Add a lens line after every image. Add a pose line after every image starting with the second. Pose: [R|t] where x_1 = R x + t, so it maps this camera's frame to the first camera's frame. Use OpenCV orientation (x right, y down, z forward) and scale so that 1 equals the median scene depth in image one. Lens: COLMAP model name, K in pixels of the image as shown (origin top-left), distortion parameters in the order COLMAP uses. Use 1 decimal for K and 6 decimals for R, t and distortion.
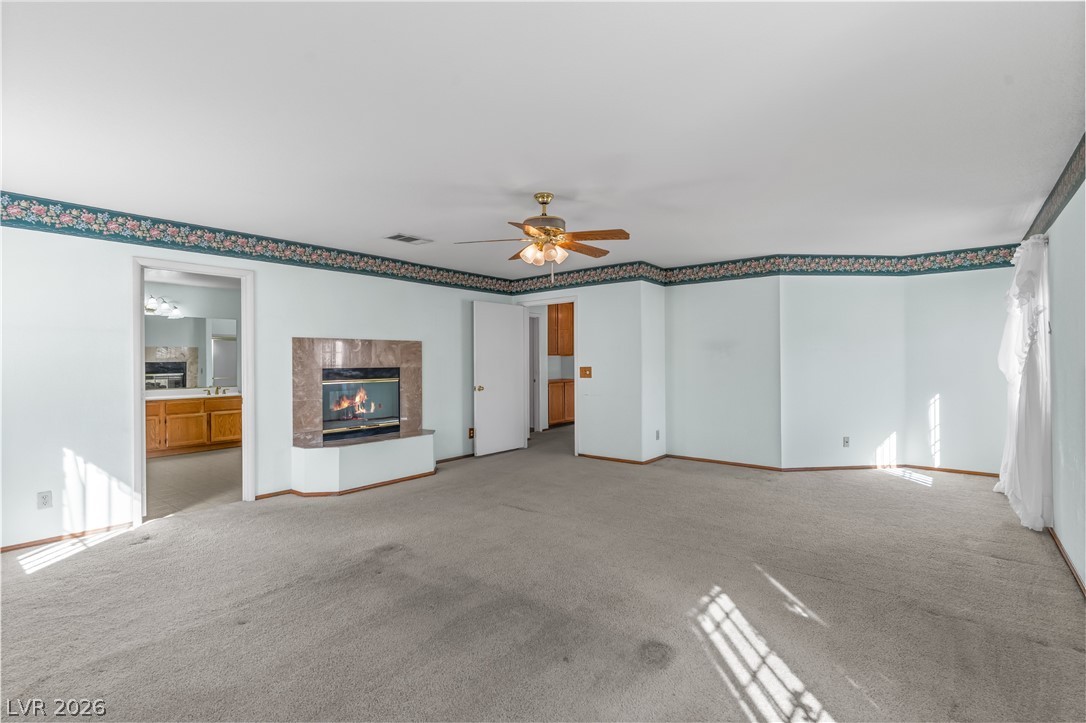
lens RADIAL K [[513.5, 0, 544.8], [0, 513.5, 360.2], [0, 0, 1]] dist [0.002805, 0.000434]
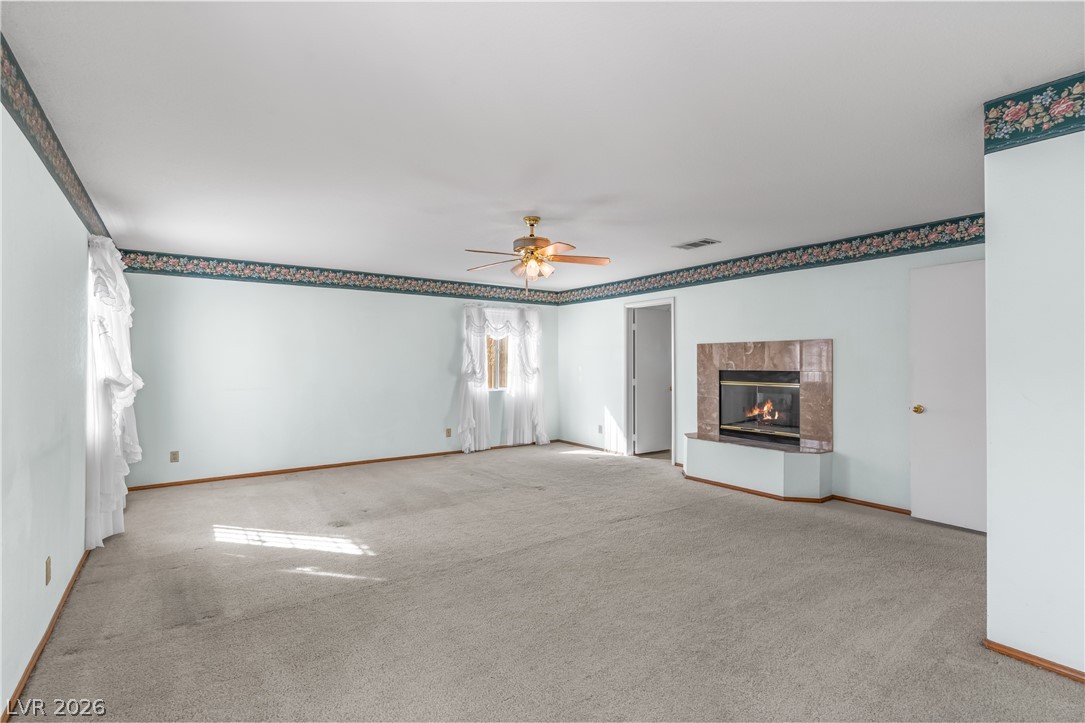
lens RADIAL K [[515.3, 0, 543.2], [0, 515.3, 357.7], [0, 0, 1]] dist [-0.010079, -0.000086]
pose [[-0.275970, -0.003908, -0.961158, 0.772550], [0.001189, 0.999990, -0.004407, -0.006533], [0.961166, -0.002359, -0.275962, 0.958806]]
